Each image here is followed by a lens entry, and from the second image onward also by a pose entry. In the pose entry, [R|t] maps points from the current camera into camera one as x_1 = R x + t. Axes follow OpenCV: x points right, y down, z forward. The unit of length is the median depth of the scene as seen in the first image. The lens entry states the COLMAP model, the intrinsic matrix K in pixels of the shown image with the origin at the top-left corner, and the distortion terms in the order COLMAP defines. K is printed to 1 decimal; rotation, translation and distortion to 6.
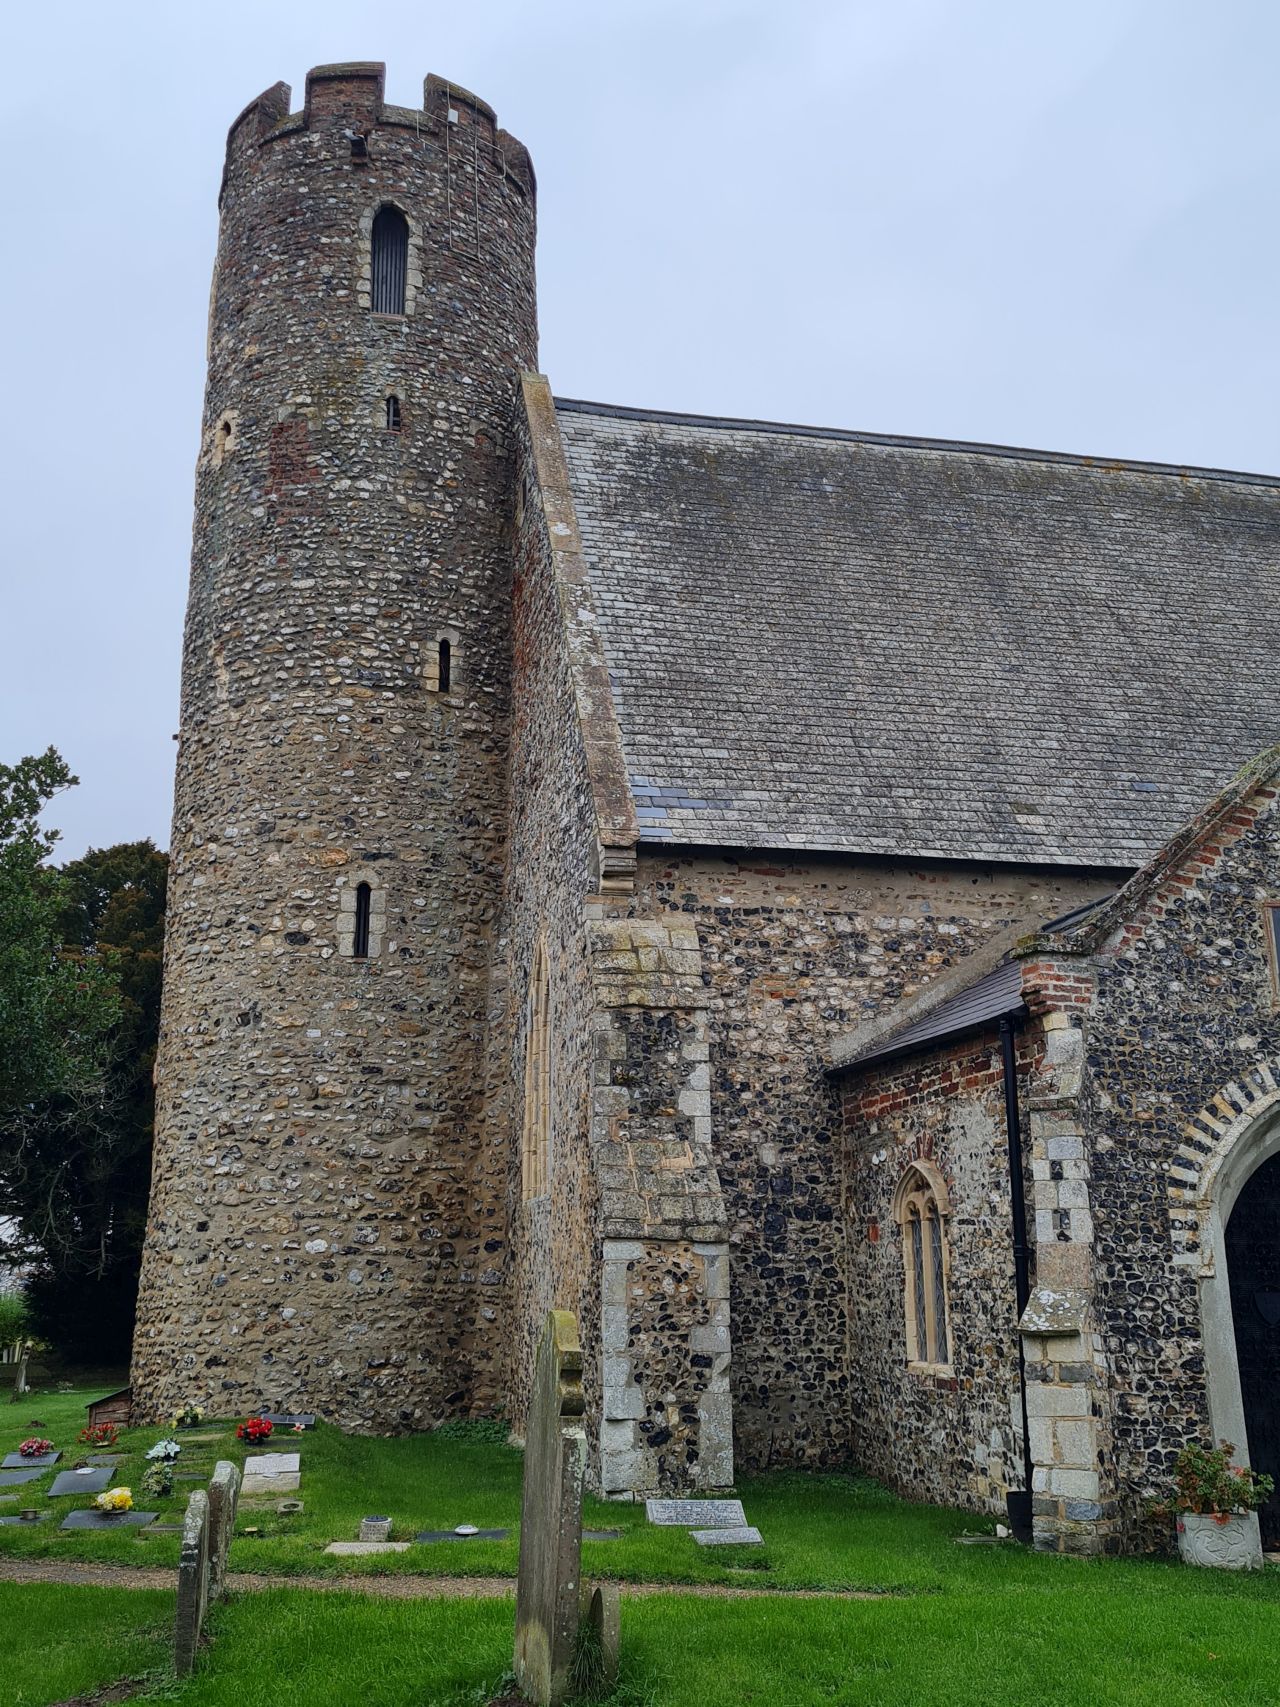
lens RADIAL K [[1734.4, 0, 645.6], [0, 1734.4, 834.0], [0, 0, 1]] dist [0.049218, 0.003135]
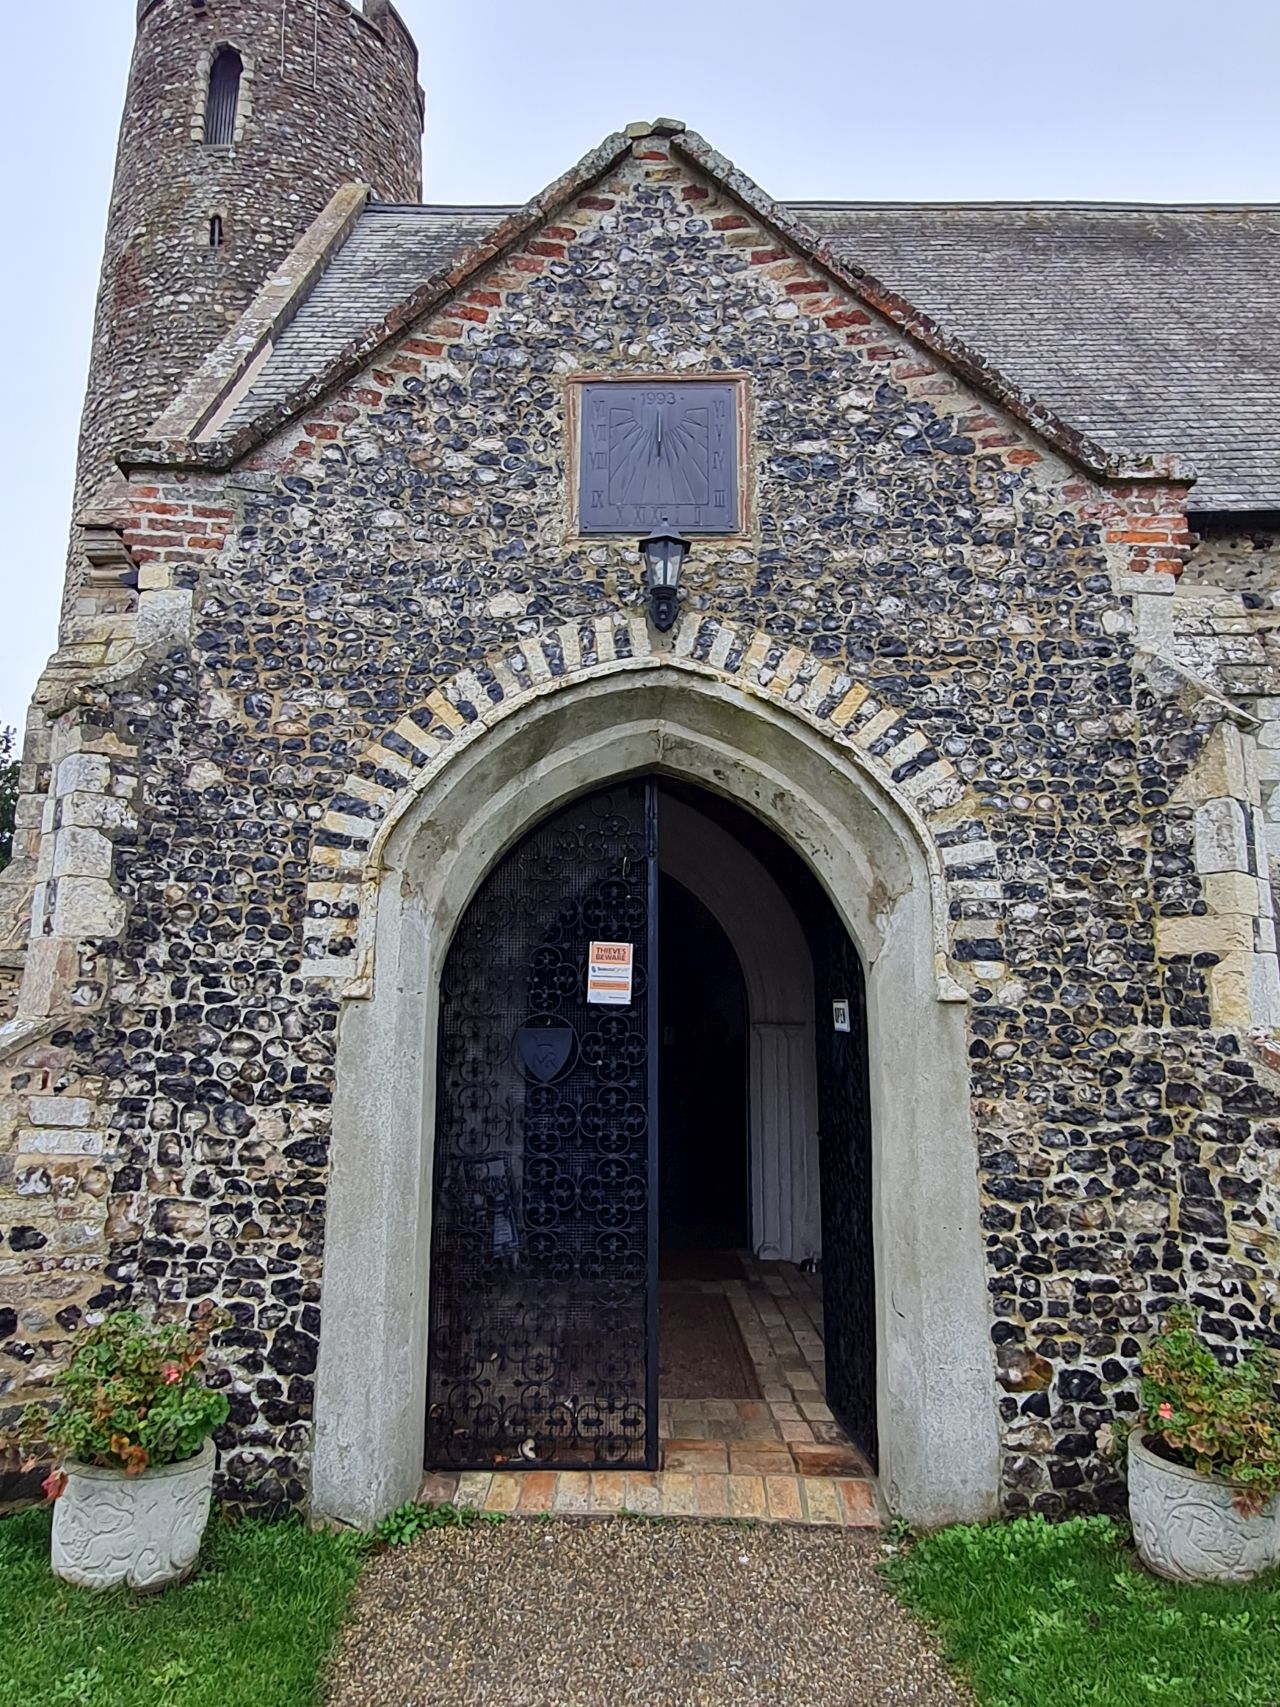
lens RADIAL K [[1149.1, 0, 635.6], [0, 1149.1, 835.8], [0, 0, 1]] dist [-0.002008, 0.004293]
pose [[0.972177, -0.034068, -0.231756, 0.458782], [0.051054, 0.996399, 0.067693, 0.167474], [0.228616, -0.077642, 0.970416, 0.616895]]
